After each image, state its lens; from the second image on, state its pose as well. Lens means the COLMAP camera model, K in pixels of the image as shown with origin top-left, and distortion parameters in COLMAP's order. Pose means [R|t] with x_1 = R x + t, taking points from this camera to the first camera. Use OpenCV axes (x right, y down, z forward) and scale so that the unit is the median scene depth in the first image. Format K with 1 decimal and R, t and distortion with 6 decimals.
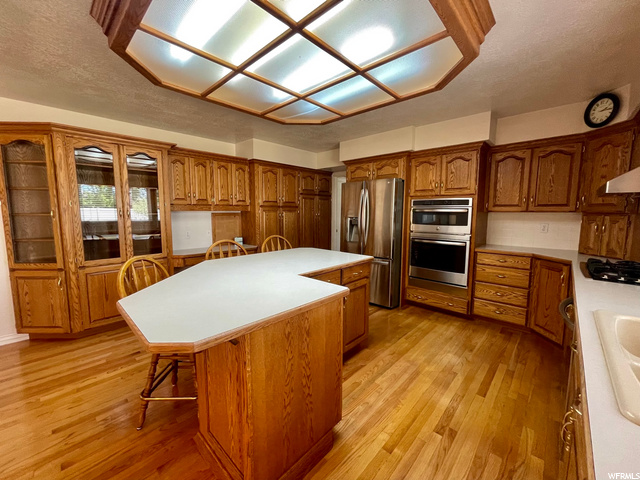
lens RADIAL K [[259.1, 0, 319.1], [0, 259.1, 238.6], [0, 0, 1]] dist [-0.000995, 0.000470]
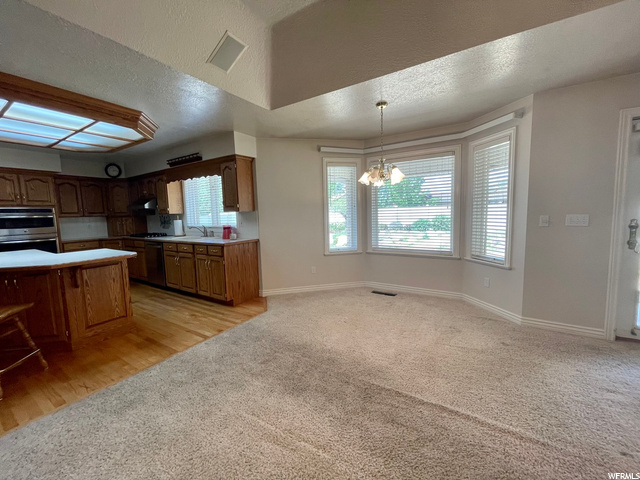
lens RADIAL K [[259.1, 0, 319.1], [0, 259.1, 238.6], [0, 0, 1]] dist [-0.000995, 0.000470]
pose [[-0.187471, -0.092916, 0.977866, -1.188947], [0.133019, 0.983944, 0.118996, 0.044354], [-0.973222, 0.152383, -0.172102, -0.209895]]
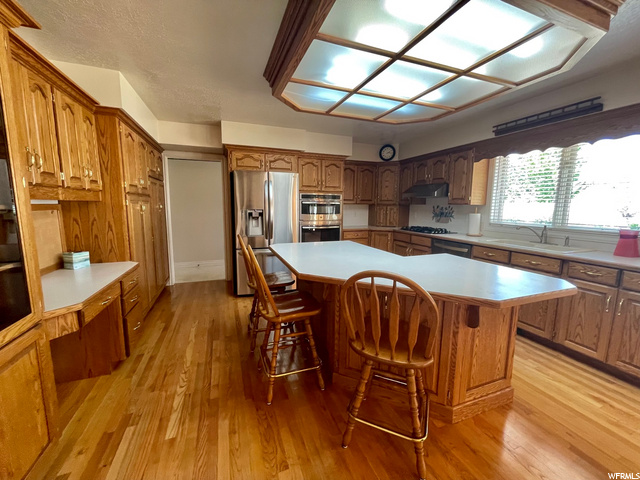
lens RADIAL K [[259.1, 0, 319.1], [0, 259.1, 238.6], [0, 0, 1]] dist [-0.000995, 0.000470]
pose [[0.435227, -0.115888, 0.892831, -0.785447], [0.089152, 0.992355, 0.085348, -0.046980], [-0.895896, 0.042452, 0.442231, 0.489412]]
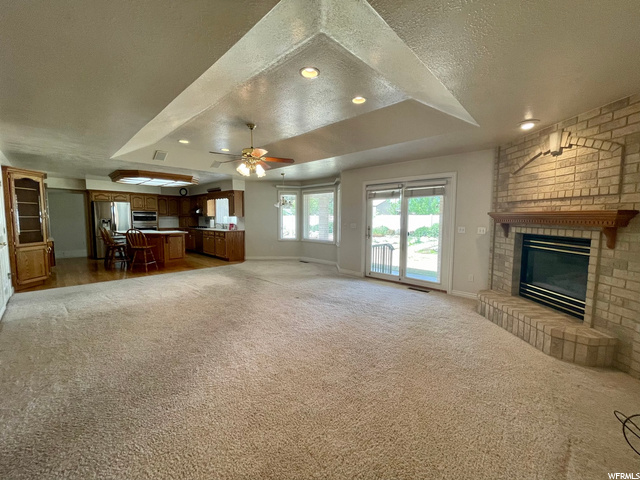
lens RADIAL K [[259.1, 0, 319.1], [0, 259.1, 238.6], [0, 0, 1]] dist [-0.000995, 0.000470]
pose [[0.007806, -0.083715, 0.996459, -2.507030], [0.100798, 0.991480, 0.082507, 0.104124], [-0.994876, 0.099797, 0.016178, -0.944126]]
